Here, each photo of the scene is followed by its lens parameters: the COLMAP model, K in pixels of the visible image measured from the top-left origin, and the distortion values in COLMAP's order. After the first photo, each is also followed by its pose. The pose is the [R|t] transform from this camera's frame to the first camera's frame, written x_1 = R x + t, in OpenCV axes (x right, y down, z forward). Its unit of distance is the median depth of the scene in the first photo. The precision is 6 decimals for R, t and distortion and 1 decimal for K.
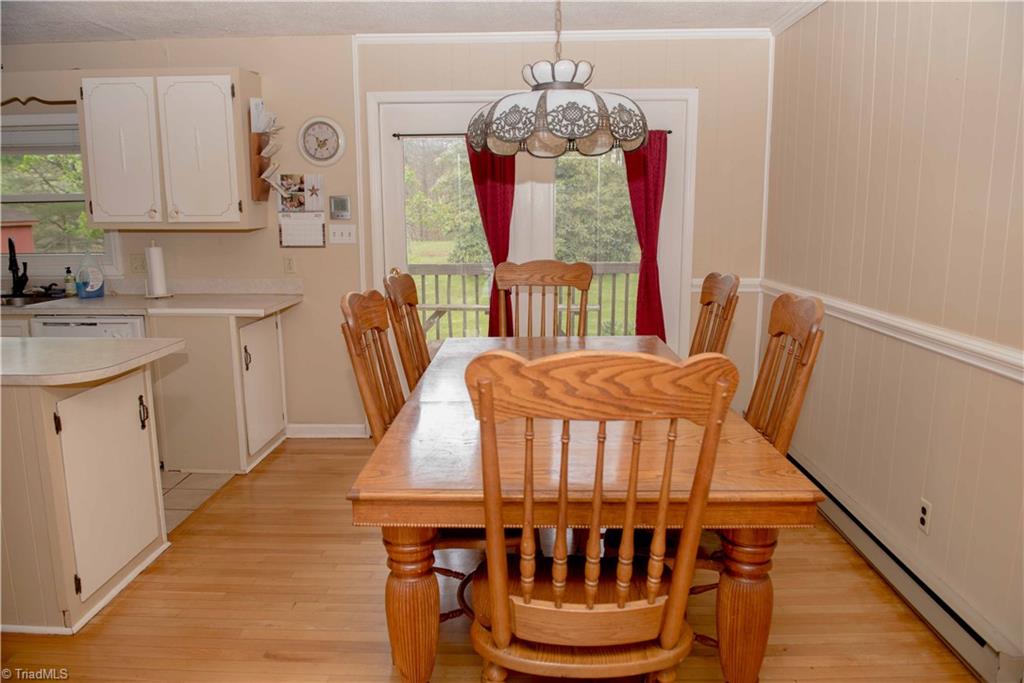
lens RADIAL K [[703.5, 0, 511.3], [0, 703.5, 340.1], [0, 0, 1]] dist [-0.042628, -0.014417]
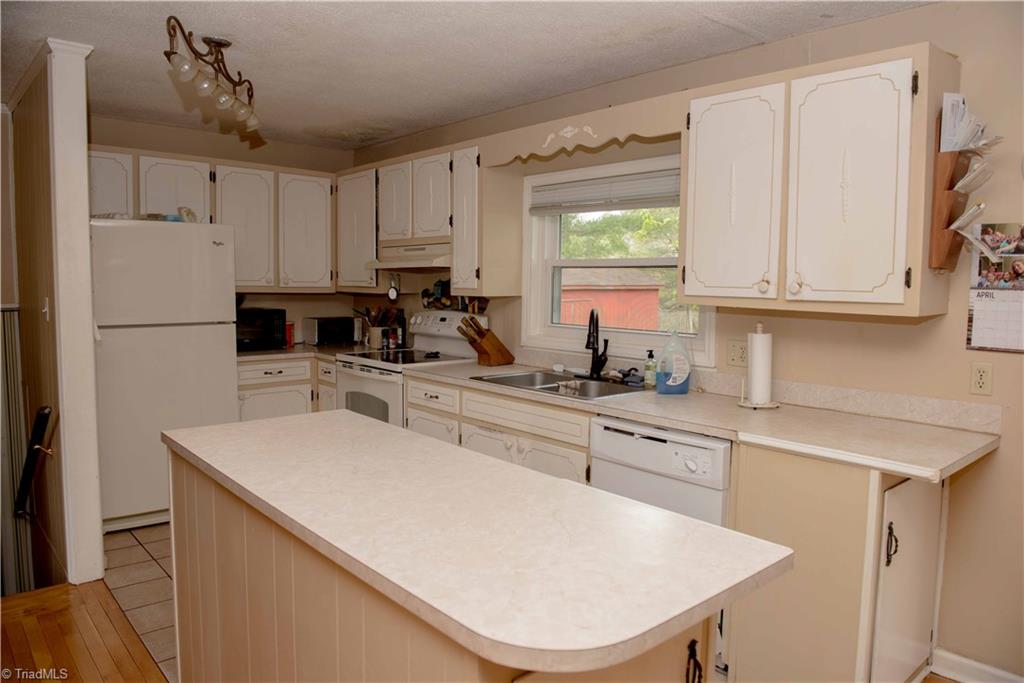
lens RADIAL K [[703.5, 0, 508.8], [0, 703.5, 344.2], [0, 0, 1]] dist [-0.042628, -0.014417]
pose [[0.680958, 0.074612, -0.728512, -0.177340], [-0.139880, 0.989732, -0.029384, -0.067963], [0.718840, 0.121914, 0.684403, 0.345367]]
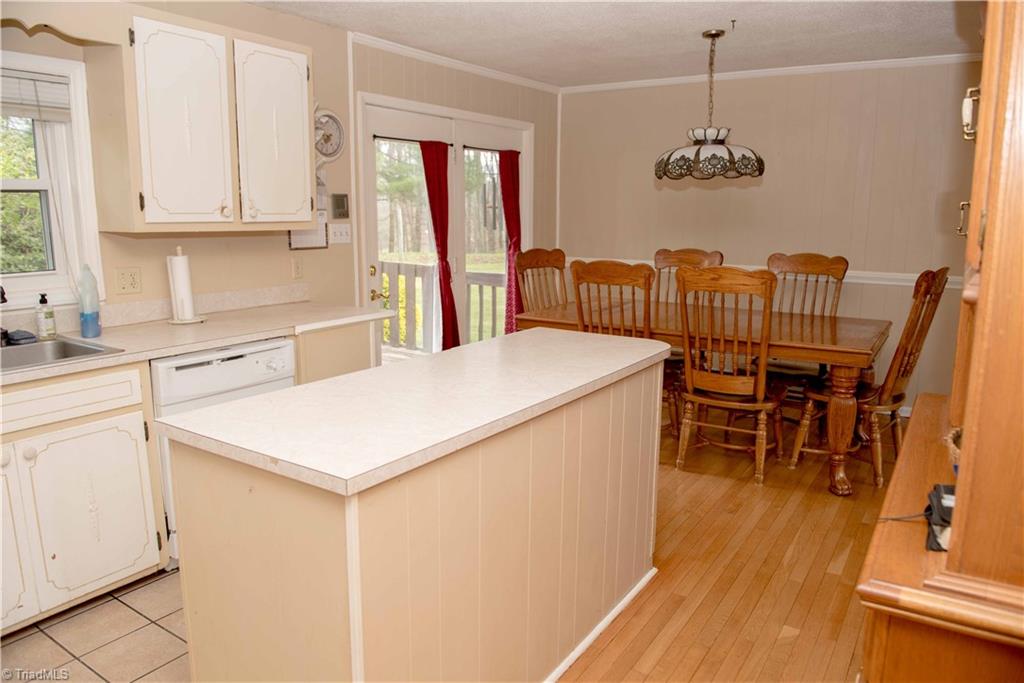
lens RADIAL K [[703.5, 0, 522.6], [0, 703.5, 347.8], [0, 0, 1]] dist [-0.042628, -0.014417]
pose [[0.512503, -0.159287, 0.843782, -0.971385], [0.142502, 0.984795, 0.099354, -0.057233], [-0.846778, 0.069321, 0.527410, 0.293331]]
